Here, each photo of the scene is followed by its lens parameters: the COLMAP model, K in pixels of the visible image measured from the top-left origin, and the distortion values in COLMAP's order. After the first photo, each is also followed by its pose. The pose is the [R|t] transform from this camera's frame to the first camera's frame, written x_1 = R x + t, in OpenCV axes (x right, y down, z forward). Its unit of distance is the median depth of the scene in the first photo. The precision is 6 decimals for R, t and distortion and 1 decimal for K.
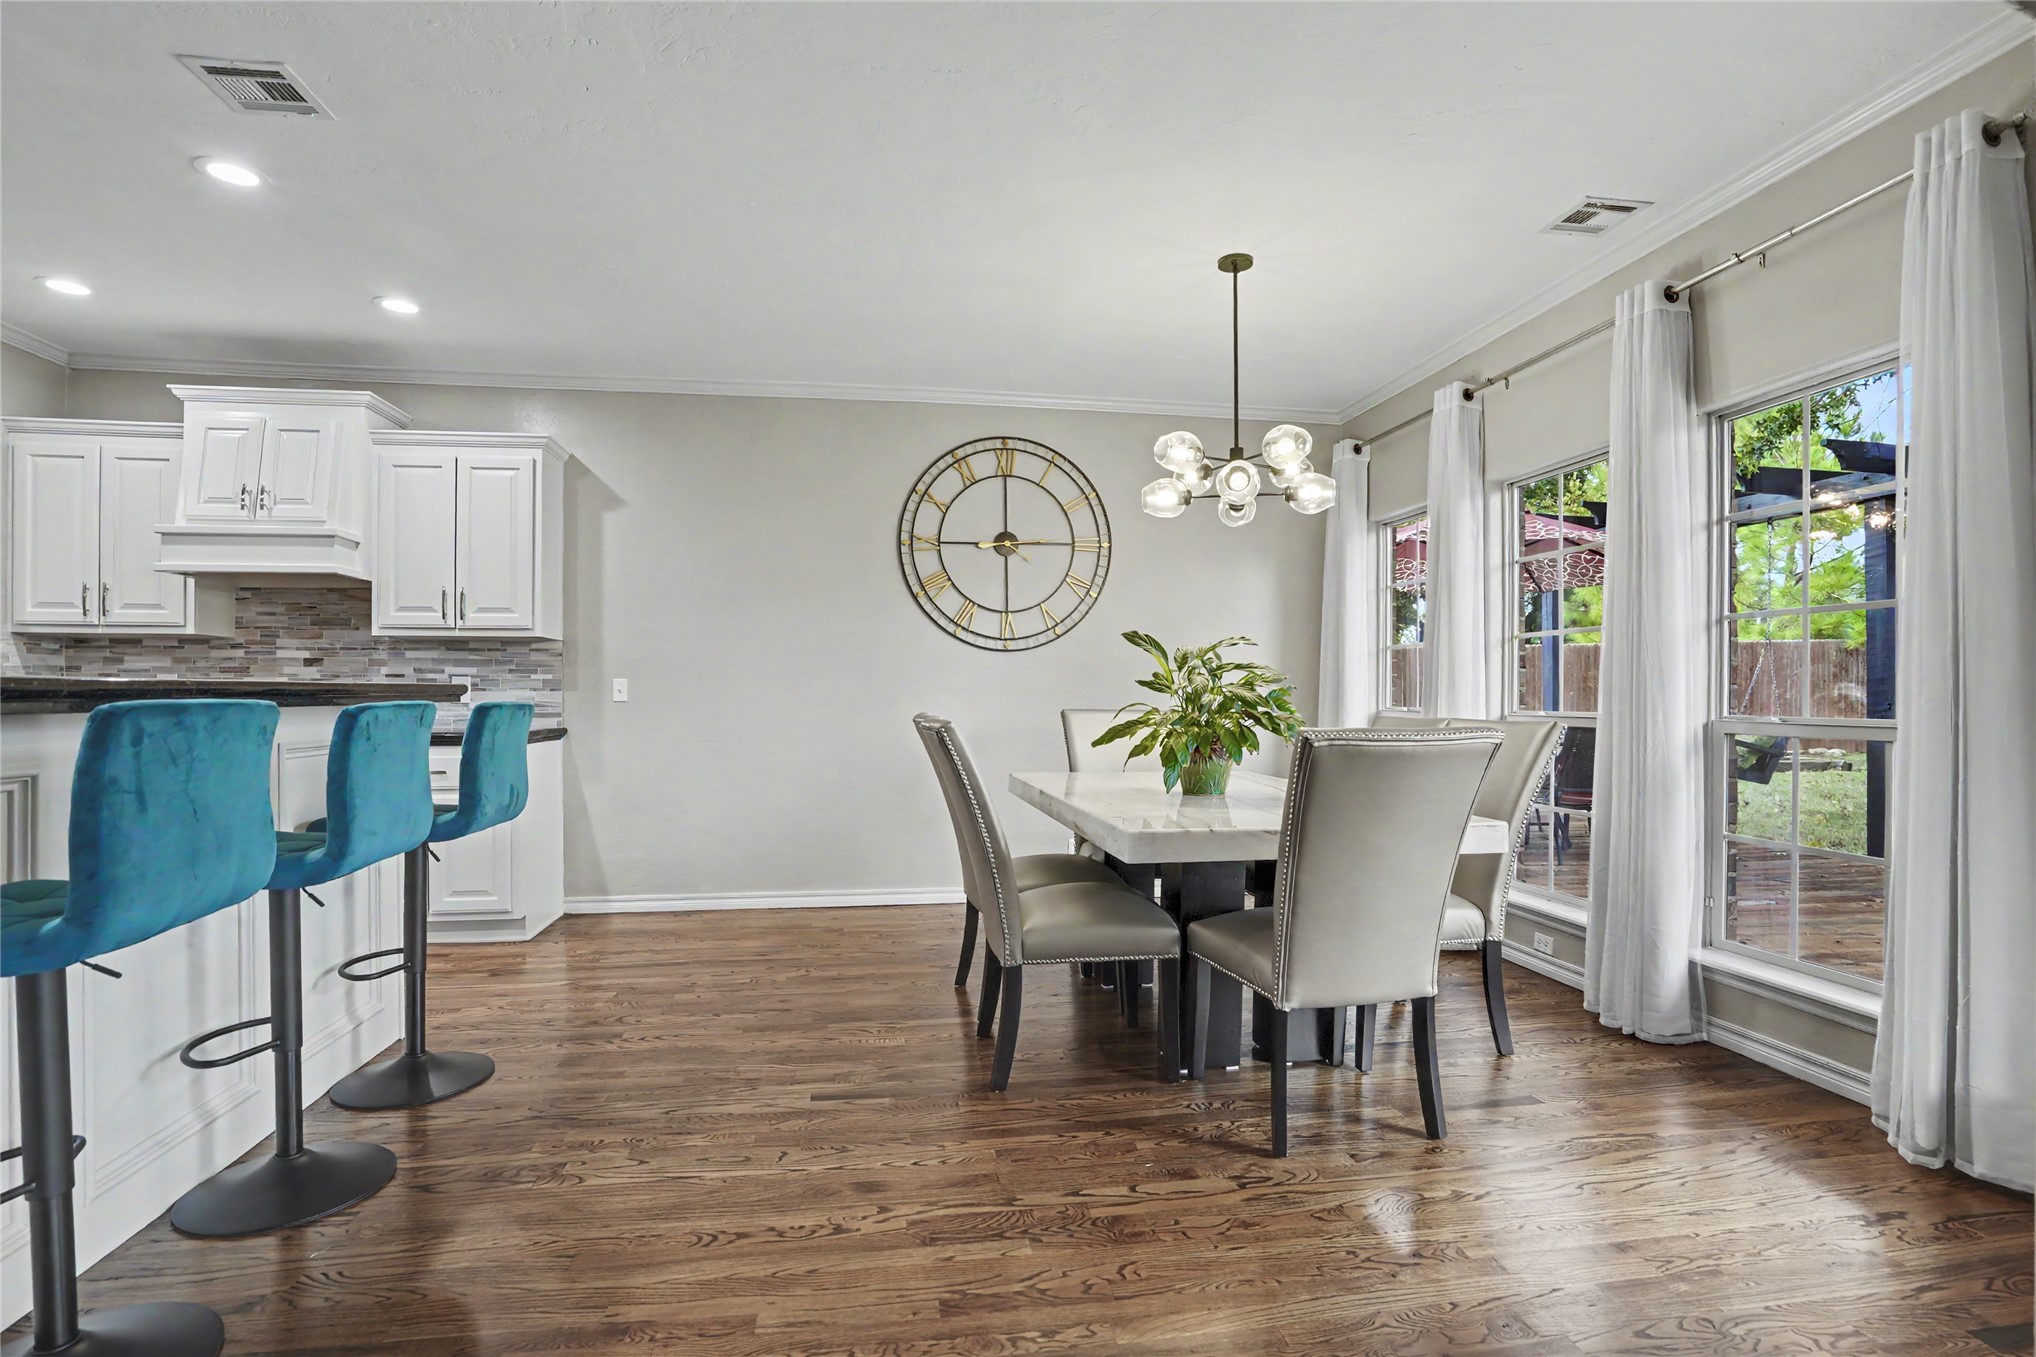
lens RADIAL K [[1029.3, 0, 1001.8], [0, 1029.3, 692.0], [0, 0, 1]] dist [-0.040186, 0.010798]
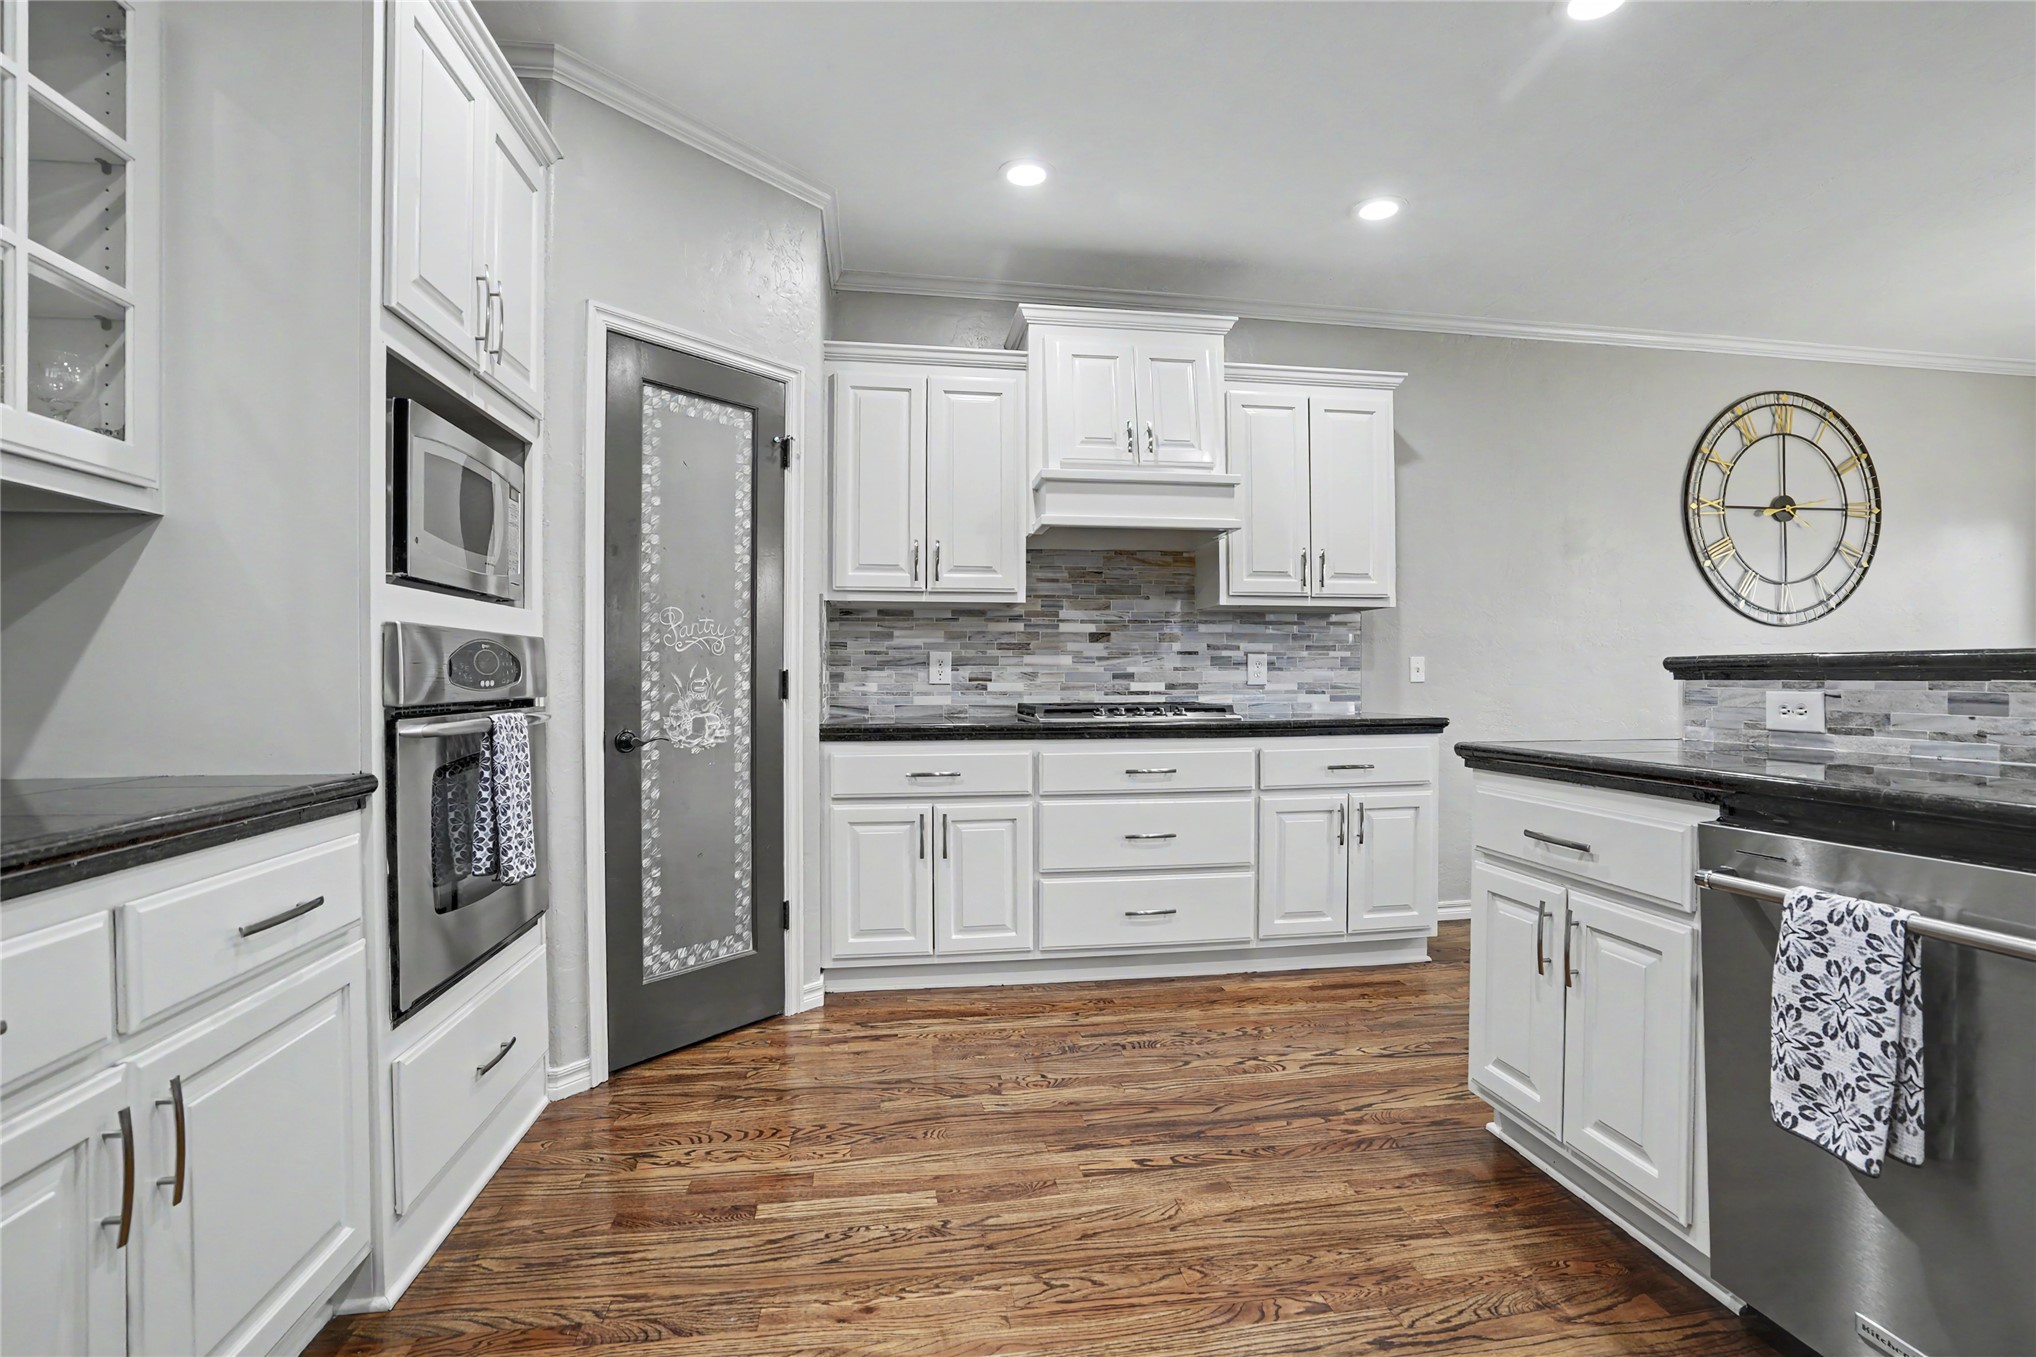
lens RADIAL K [[964.7, 0, 1022.9], [0, 964.7, 669.6], [0, 0, 1]] dist [-0.036991, 0.009993]
pose [[0.999934, -0.003272, 0.010994, -0.755566], [0.003355, 0.999966, -0.007592, 0.003697], [-0.010969, 0.007629, 0.999911, 0.185862]]
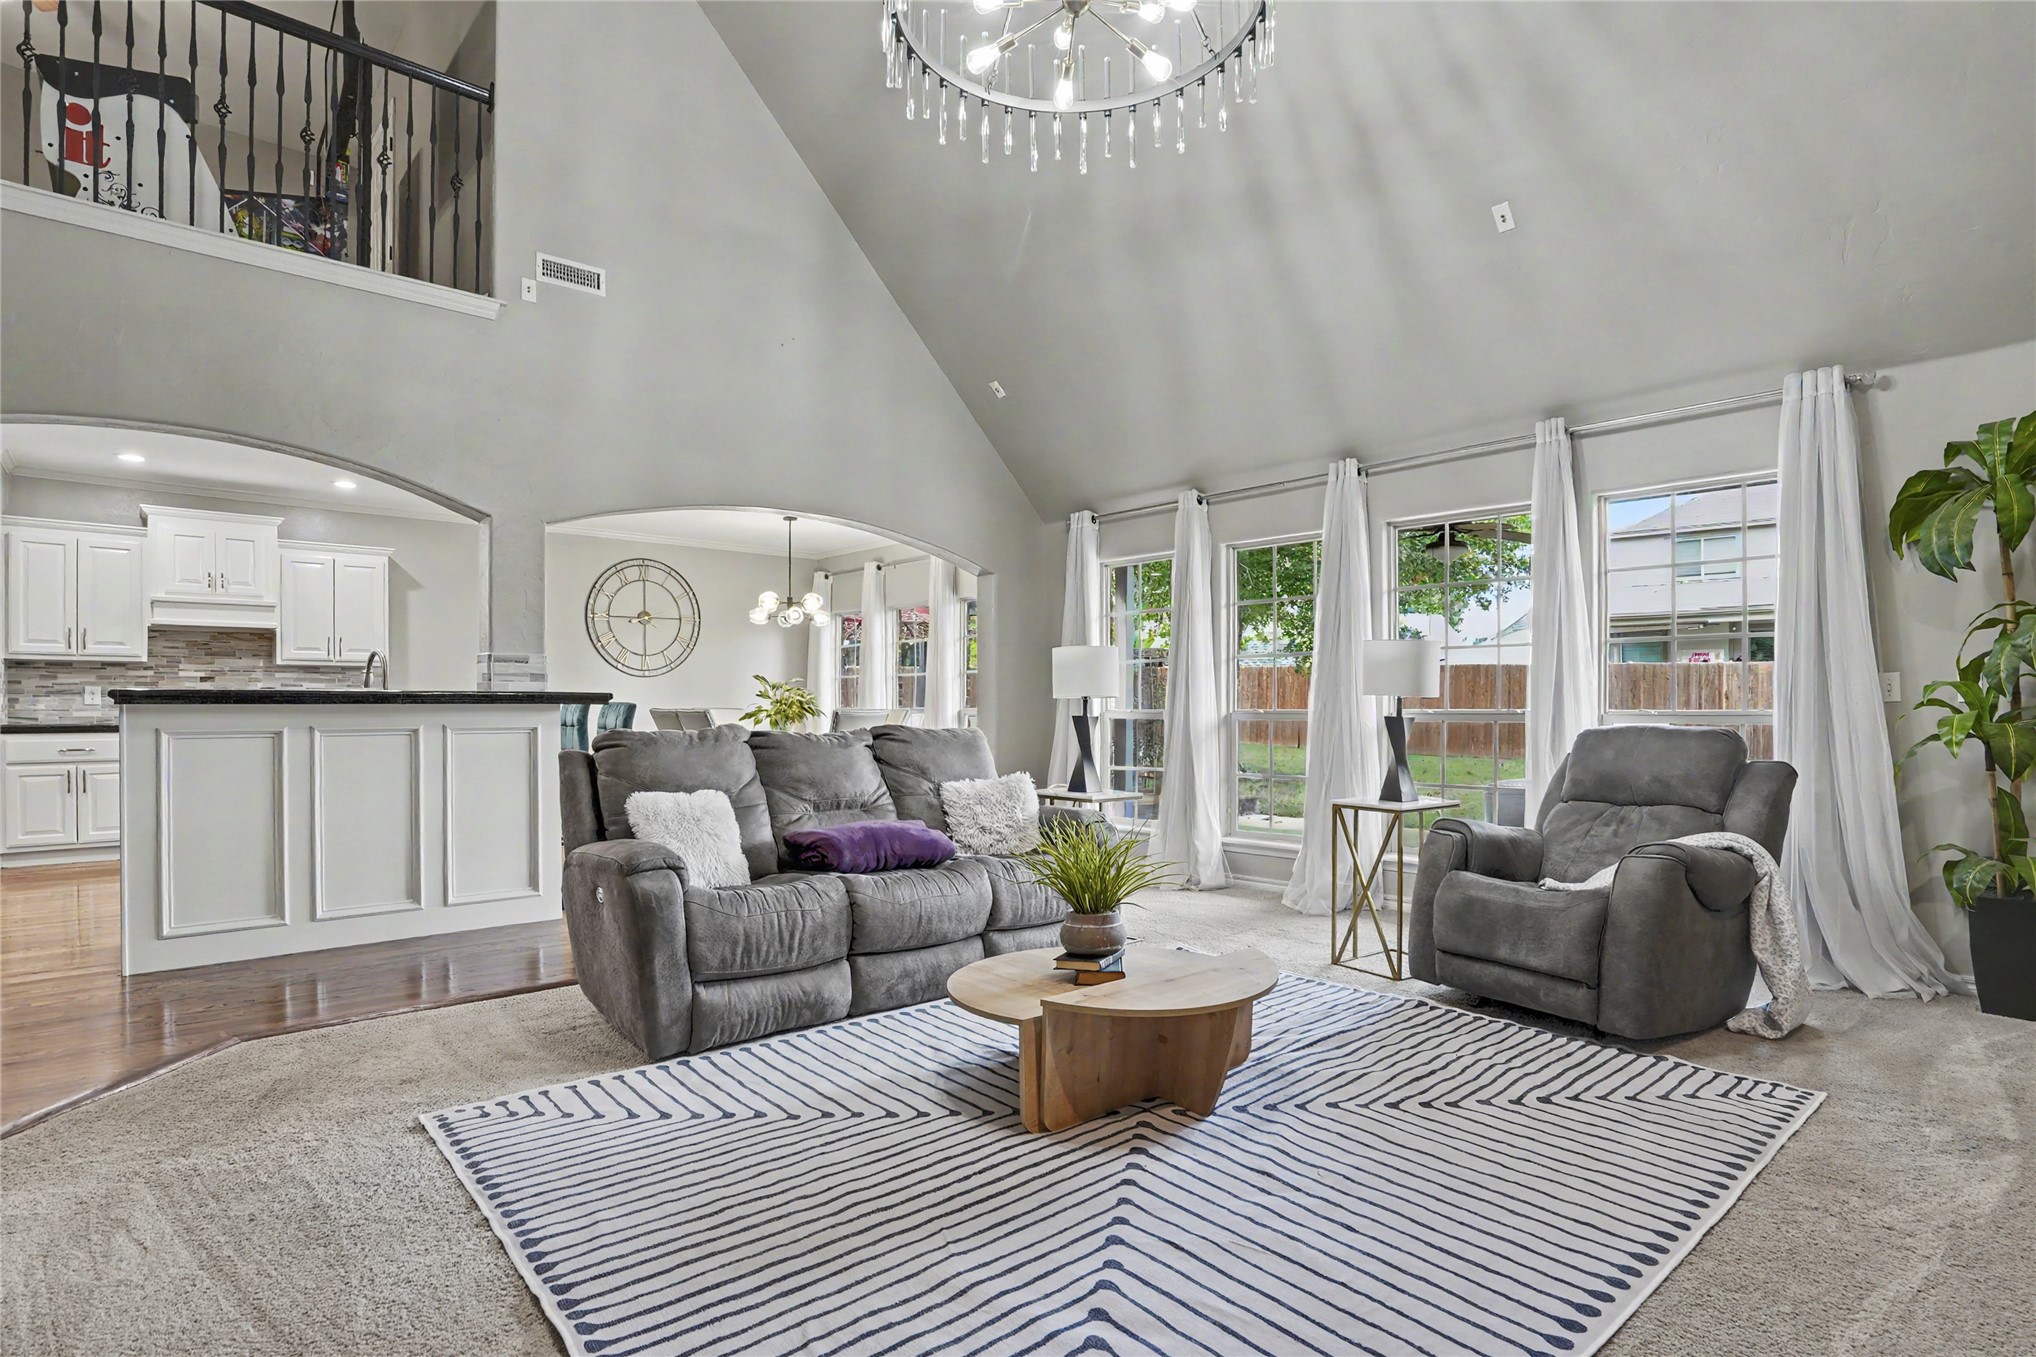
lens RADIAL K [[1029.3, 0, 1007.0], [0, 1029.3, 699.2], [0, 0, 1]] dist [-0.040186, 0.010798]
pose [[0.839261, 0.000275, 0.543729, -0.491476], [-0.000986, 0.999999, 0.001018, -0.001694], [-0.543728, -0.001390, 0.839260, -0.967151]]
